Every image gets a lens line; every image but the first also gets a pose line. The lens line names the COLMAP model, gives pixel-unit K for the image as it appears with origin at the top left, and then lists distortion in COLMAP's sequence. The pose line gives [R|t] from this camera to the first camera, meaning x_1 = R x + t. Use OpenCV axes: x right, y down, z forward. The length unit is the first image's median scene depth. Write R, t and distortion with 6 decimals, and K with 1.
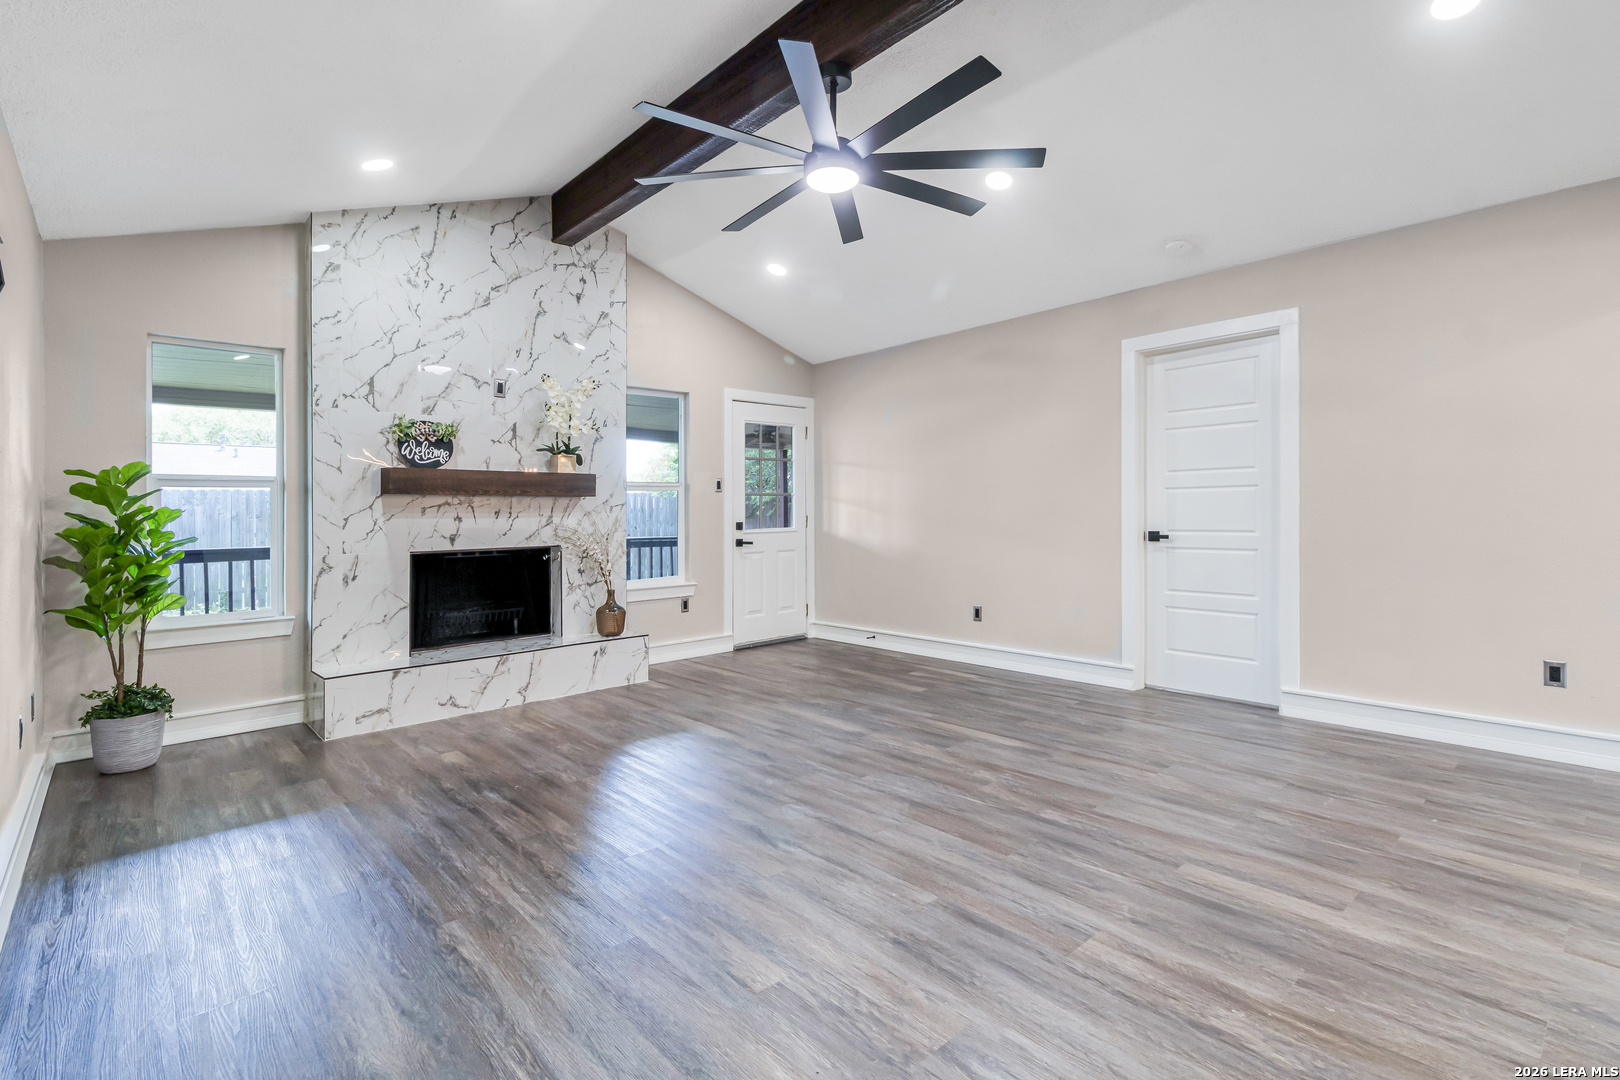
lens RADIAL K [[754.9, 0, 809.0], [0, 754.9, 525.3], [0, 0, 1]] dist [0.005435, 0.000632]
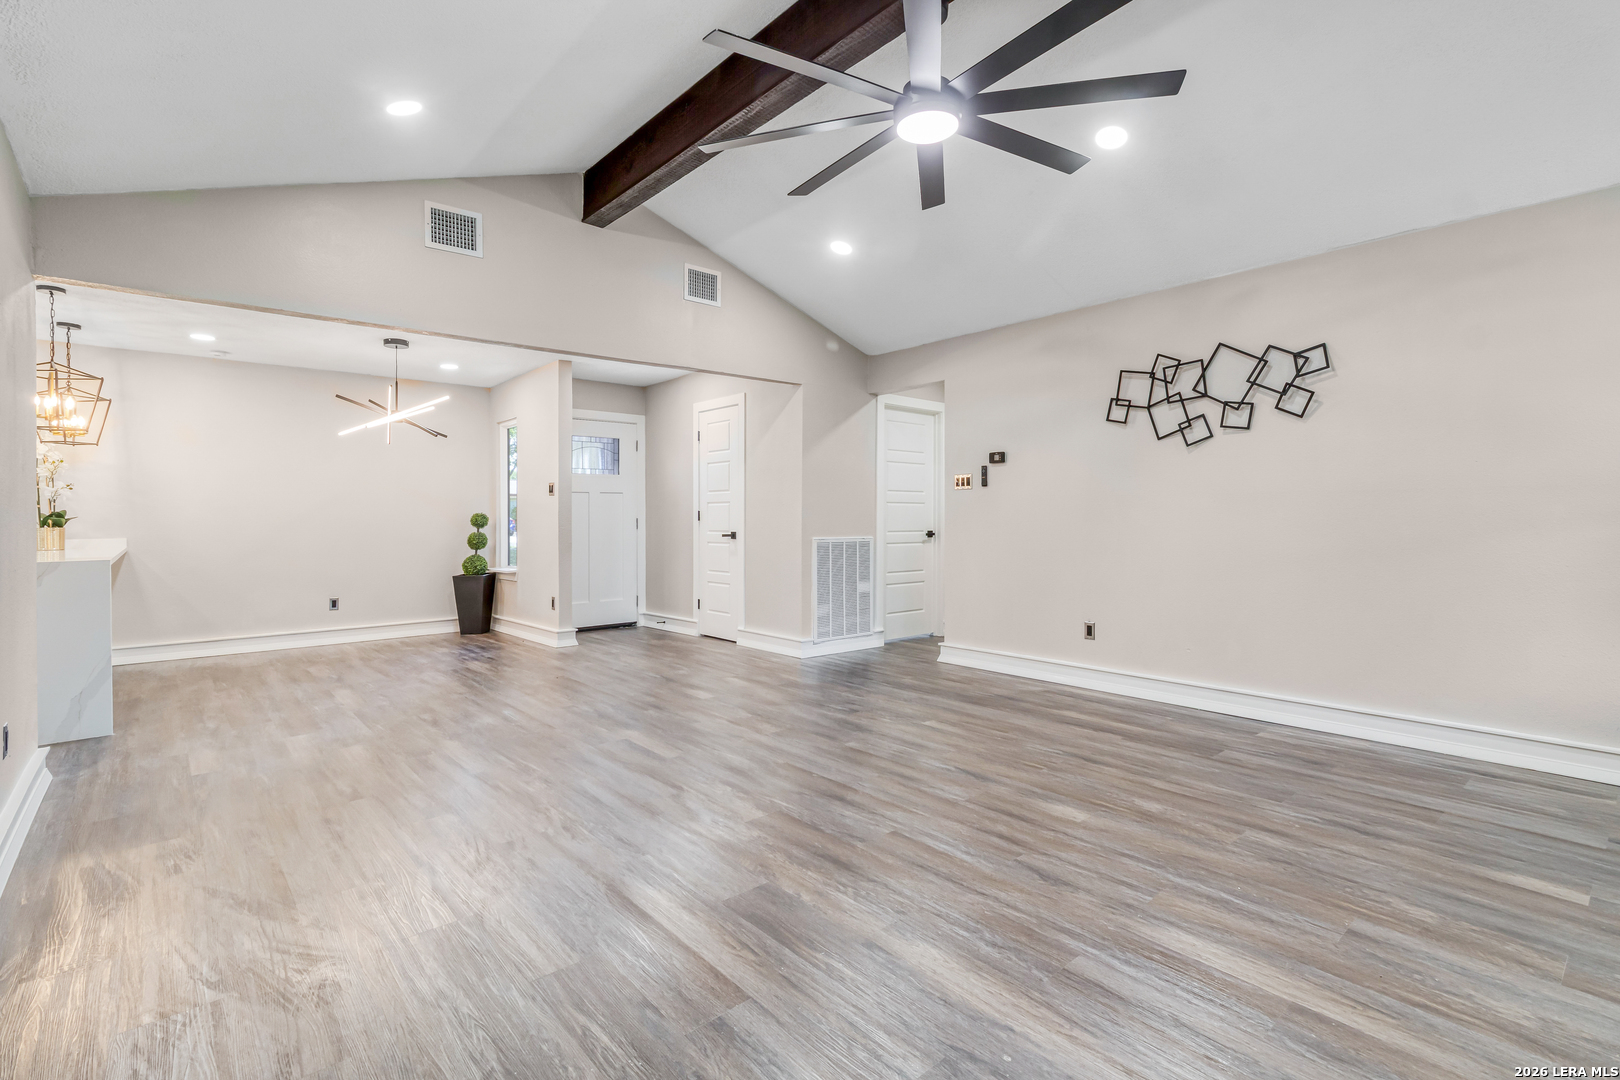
lens RADIAL K [[754.9, 0, 812.5], [0, 754.9, 528.2], [0, 0, 1]] dist [0.005435, 0.000632]
pose [[-0.999750, 0.019734, 0.010554, 0.111220], [0.020083, 0.999218, 0.034051, -0.024610], [-0.009874, 0.034255, -0.999364, 1.395809]]
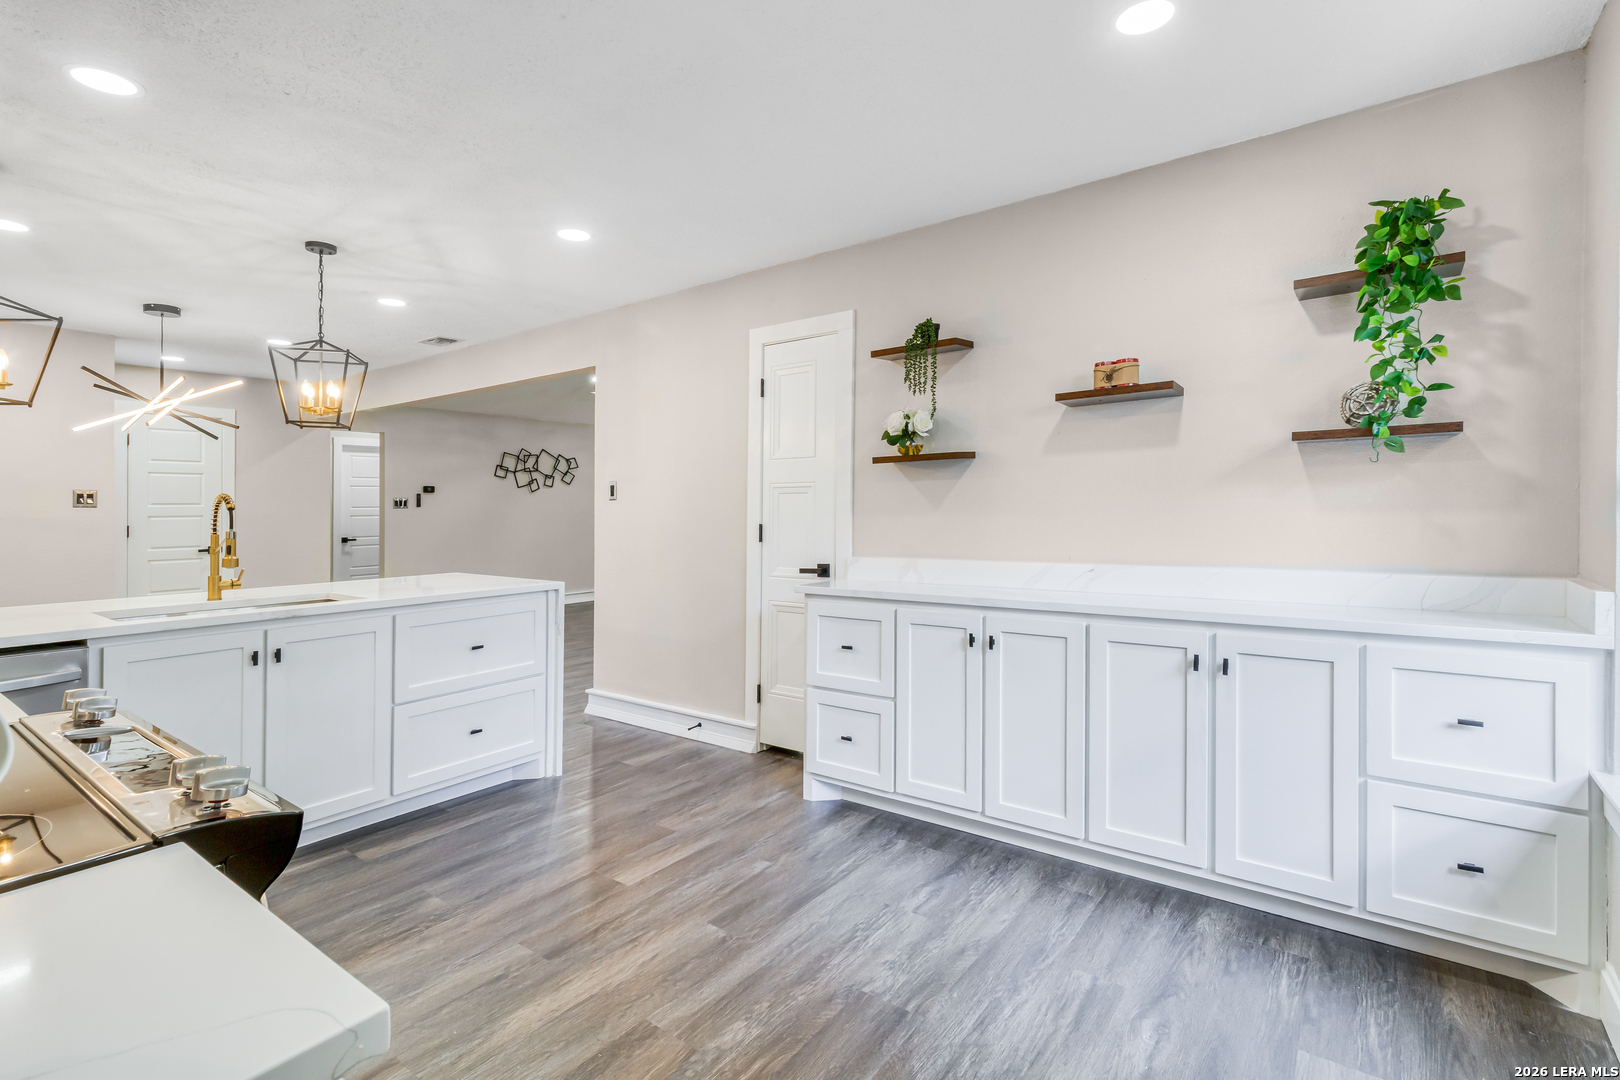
lens RADIAL K [[754.9, 0, 797.2], [0, 754.9, 523.7], [0, 0, 1]] dist [0.005435, 0.000632]
pose [[0.179000, 0.029142, -0.983417, 2.042456], [-0.006849, 0.999574, 0.028374, -0.066339], [0.983825, 0.001657, 0.179124, 0.731556]]
